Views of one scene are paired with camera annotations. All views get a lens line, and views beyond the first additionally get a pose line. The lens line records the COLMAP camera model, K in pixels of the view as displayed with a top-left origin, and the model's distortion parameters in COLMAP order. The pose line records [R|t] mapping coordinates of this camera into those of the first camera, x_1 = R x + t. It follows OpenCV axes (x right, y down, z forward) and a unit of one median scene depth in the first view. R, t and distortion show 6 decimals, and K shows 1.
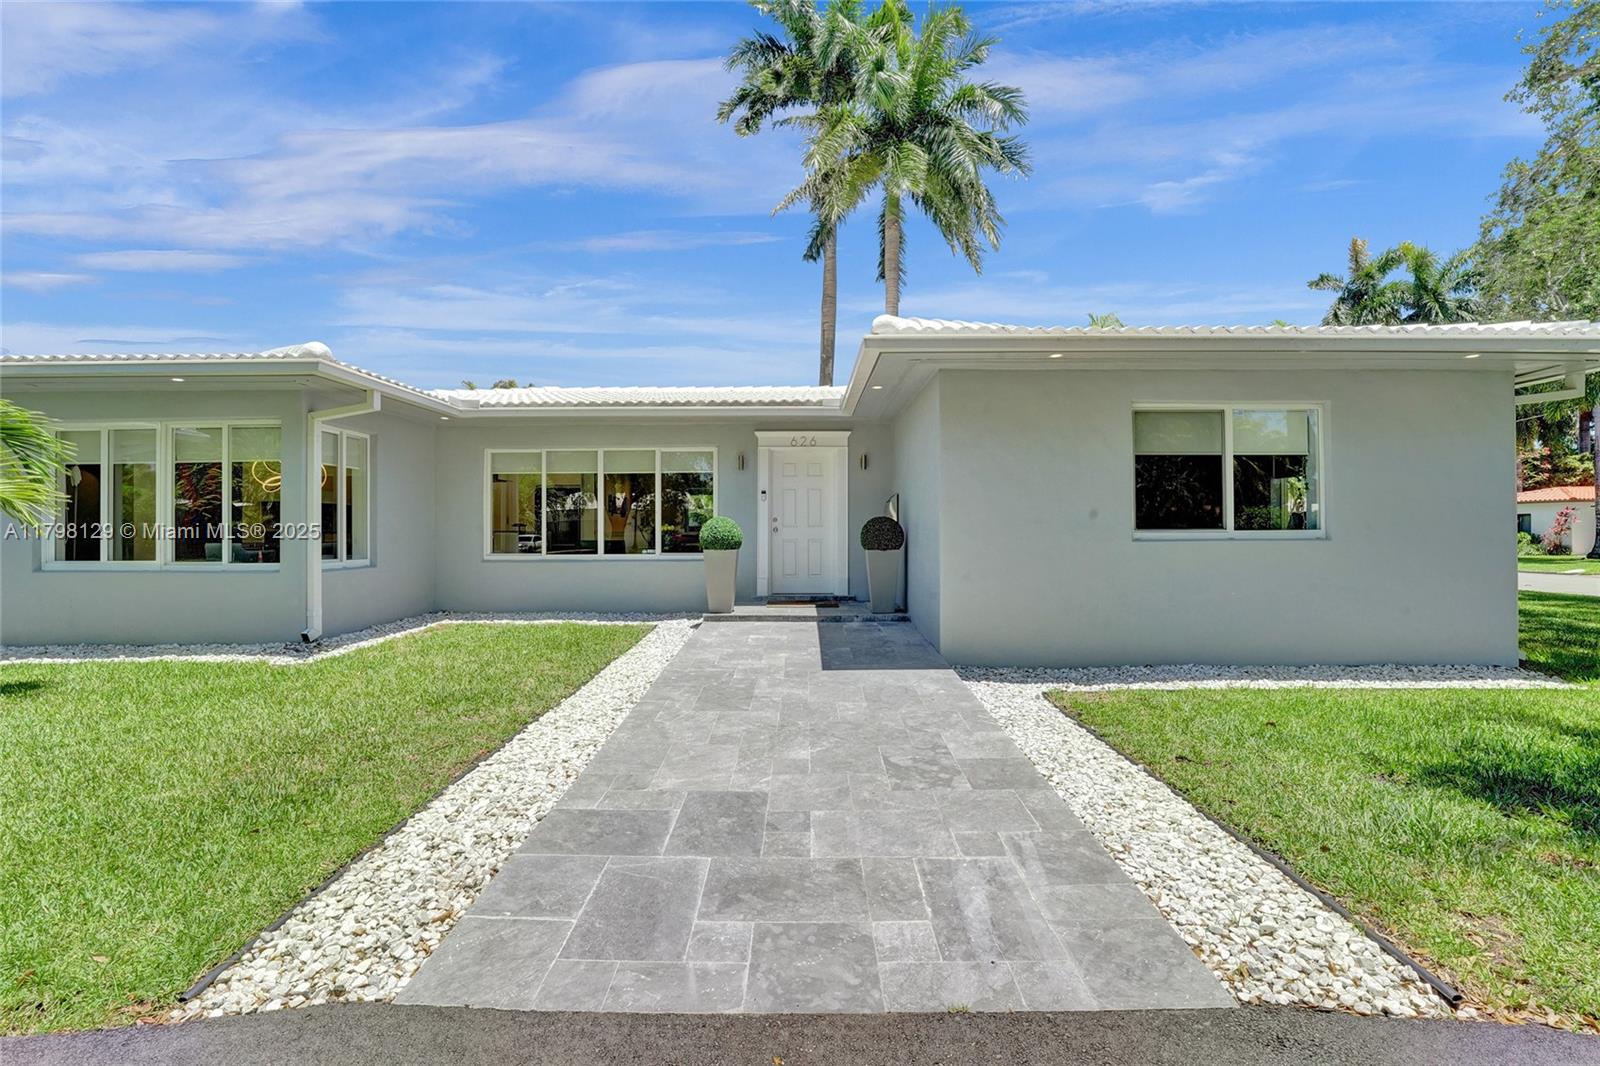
lens RADIAL K [[679.4, 0, 800.0], [0, 679.4, 533.0], [0, 0, 1]] dist [-0.022912, 0.000224]
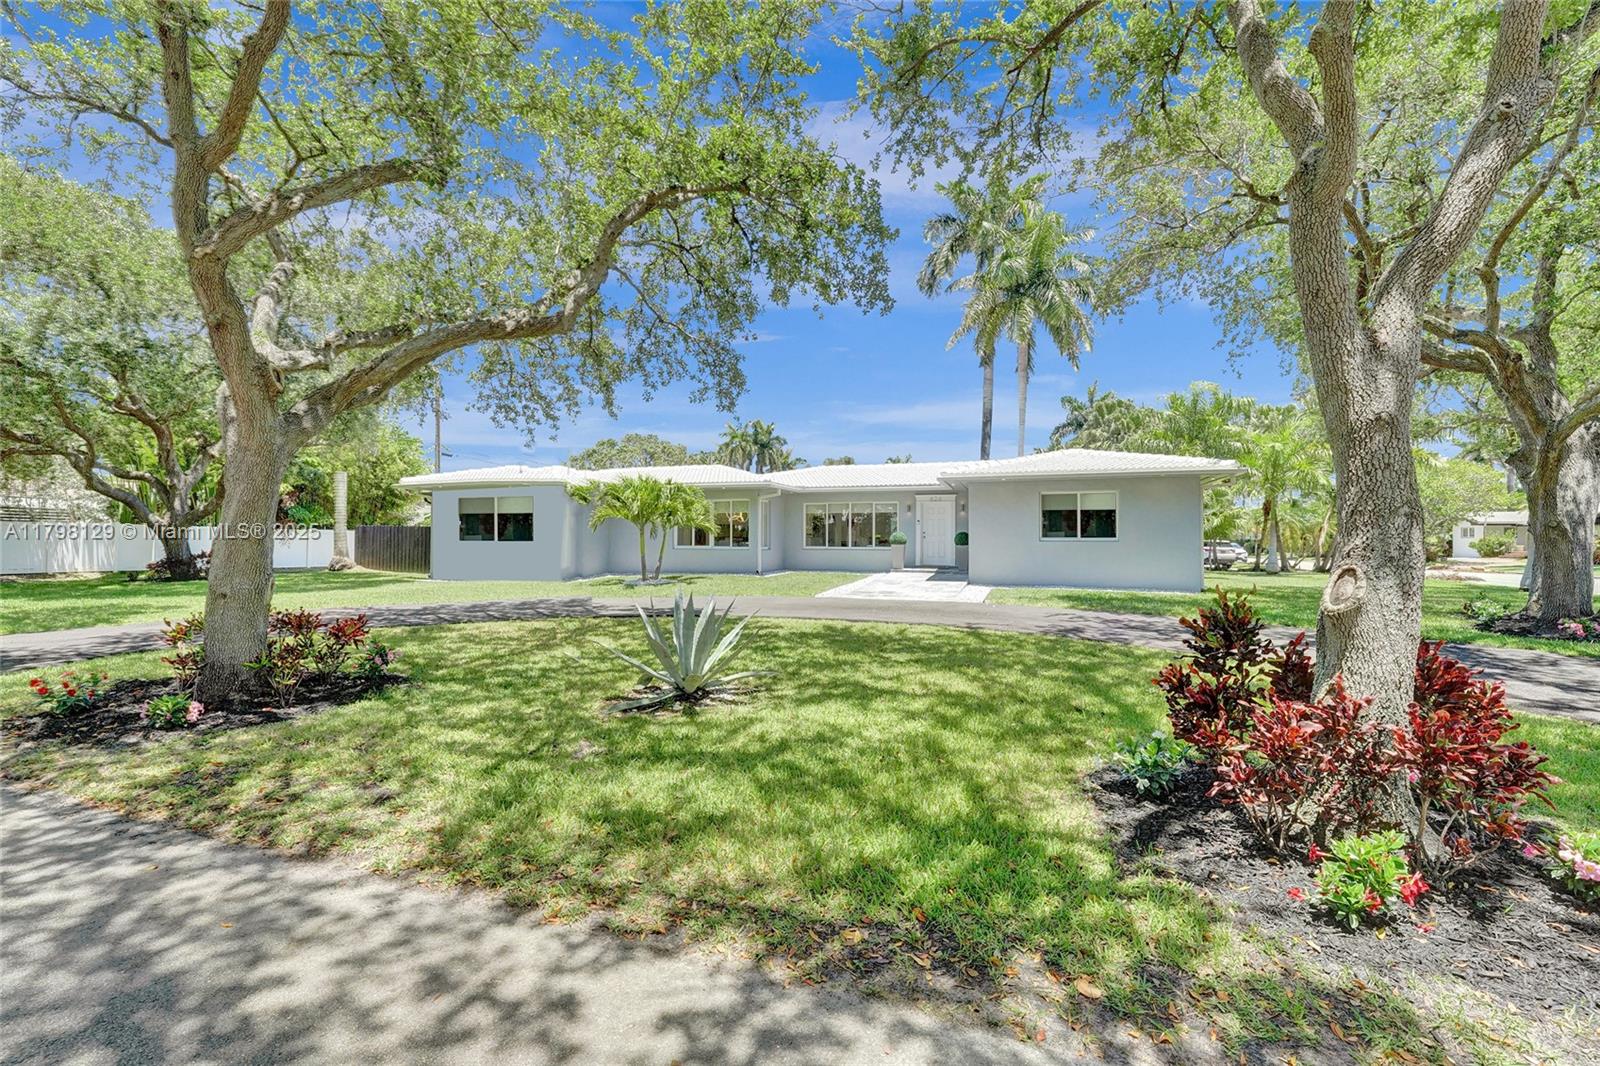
lens RADIAL K [[679.4, 0, 800.0], [0, 679.4, 533.0], [0, 0, 1]] dist [-0.022912, 0.000224]
pose [[0.952744, 0.007772, -0.303675, 0.284777], [-0.010841, 0.999906, -0.008423, 0.005612], [0.303581, 0.011317, 0.952739, -1.427497]]
